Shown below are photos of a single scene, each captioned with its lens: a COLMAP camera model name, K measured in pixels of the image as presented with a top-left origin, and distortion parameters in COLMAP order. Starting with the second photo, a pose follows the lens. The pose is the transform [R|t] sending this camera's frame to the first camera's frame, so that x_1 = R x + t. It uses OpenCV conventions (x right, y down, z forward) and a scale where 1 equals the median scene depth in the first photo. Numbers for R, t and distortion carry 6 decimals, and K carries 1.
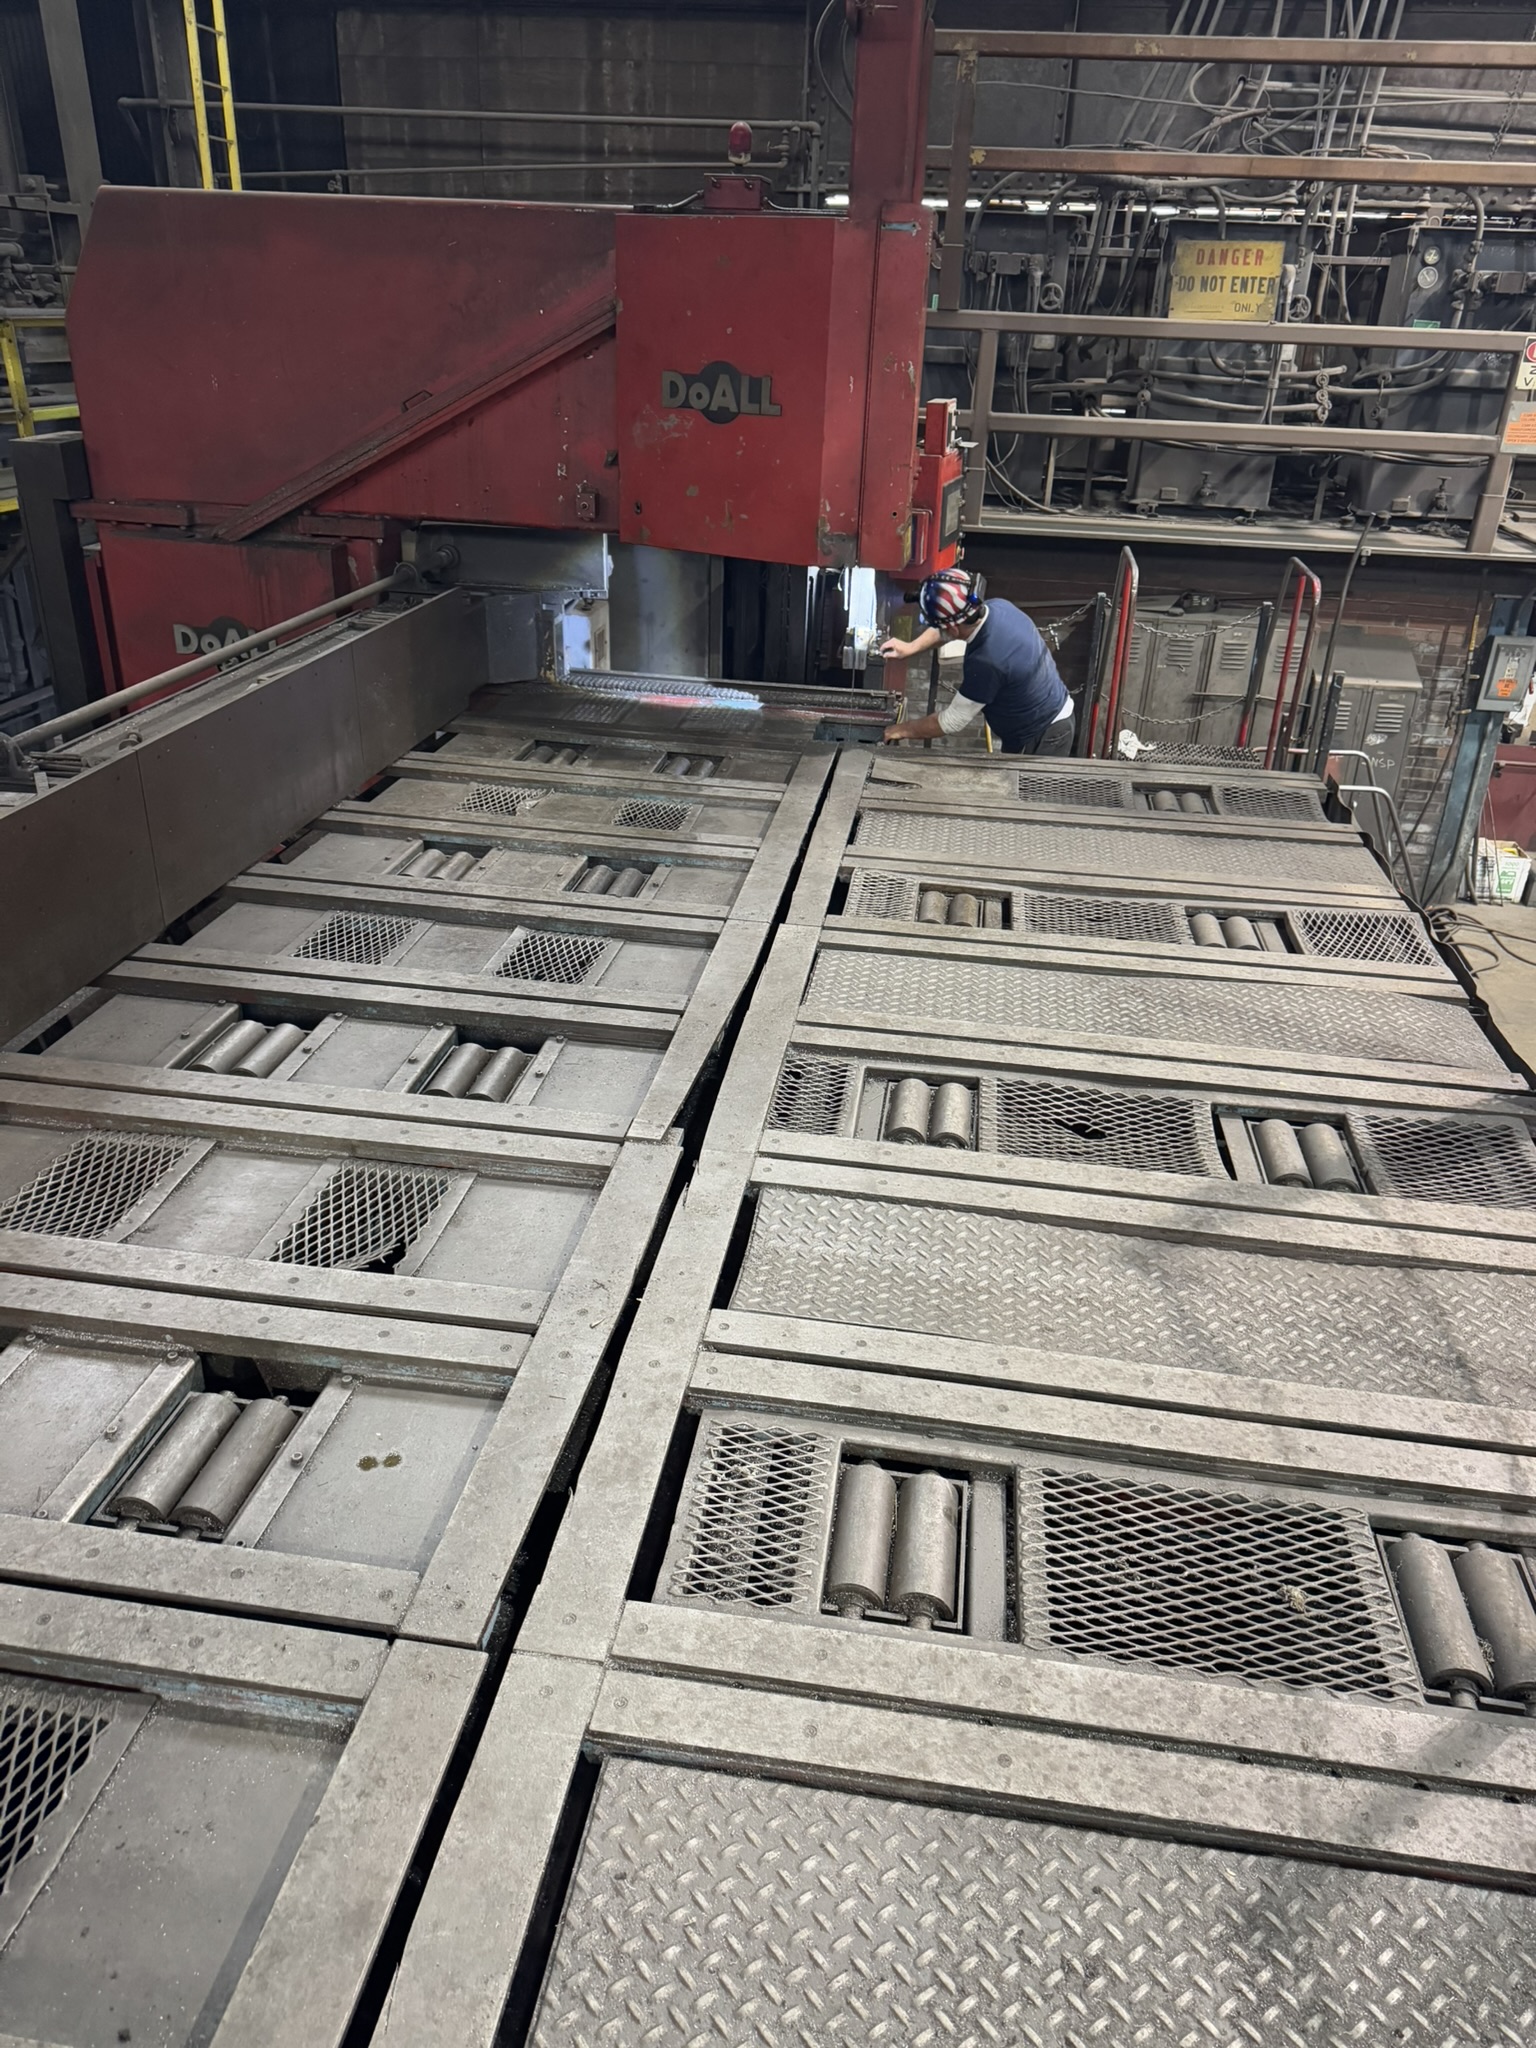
lens RADIAL K [[1459.1, 0, 772.7], [0, 1459.1, 1029.5], [0, 0, 1]] dist [0.019730, -0.007853]
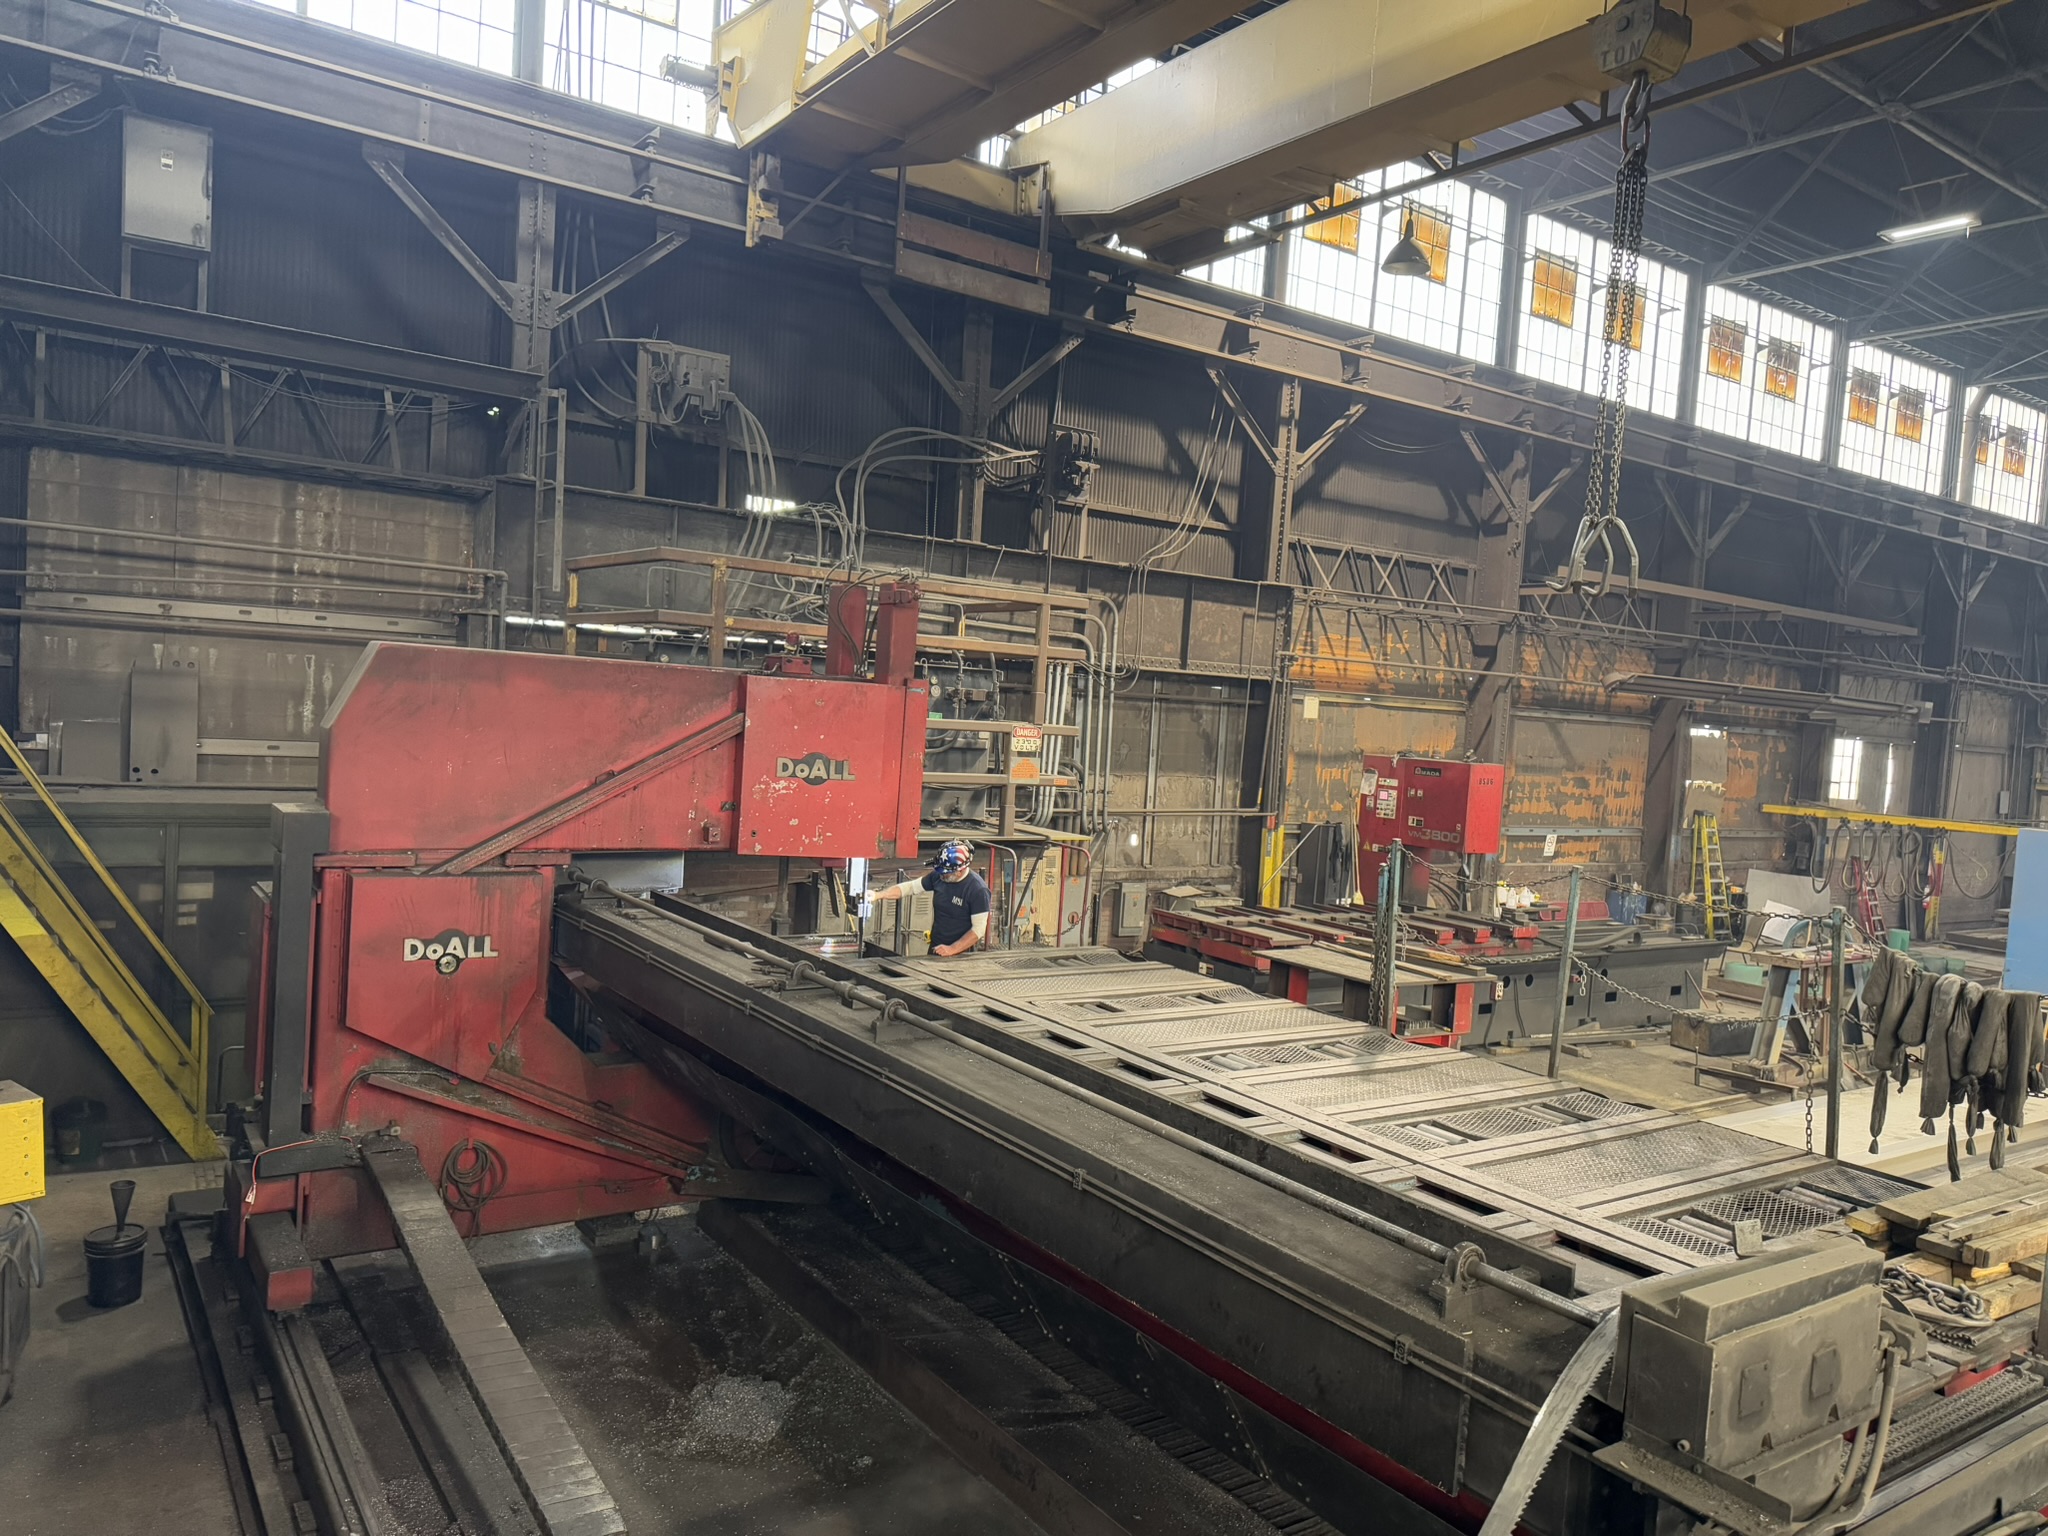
lens RADIAL K [[1459.1, 0, 1019.0], [0, 1459.1, 773.3], [0, 0, 1]] dist [0.019730, -0.007853]
pose [[0.735519, -0.023328, 0.677102, -0.666741], [0.266832, 0.928606, -0.257860, 0.050377], [-0.622746, 0.370334, 0.689232, -0.216371]]
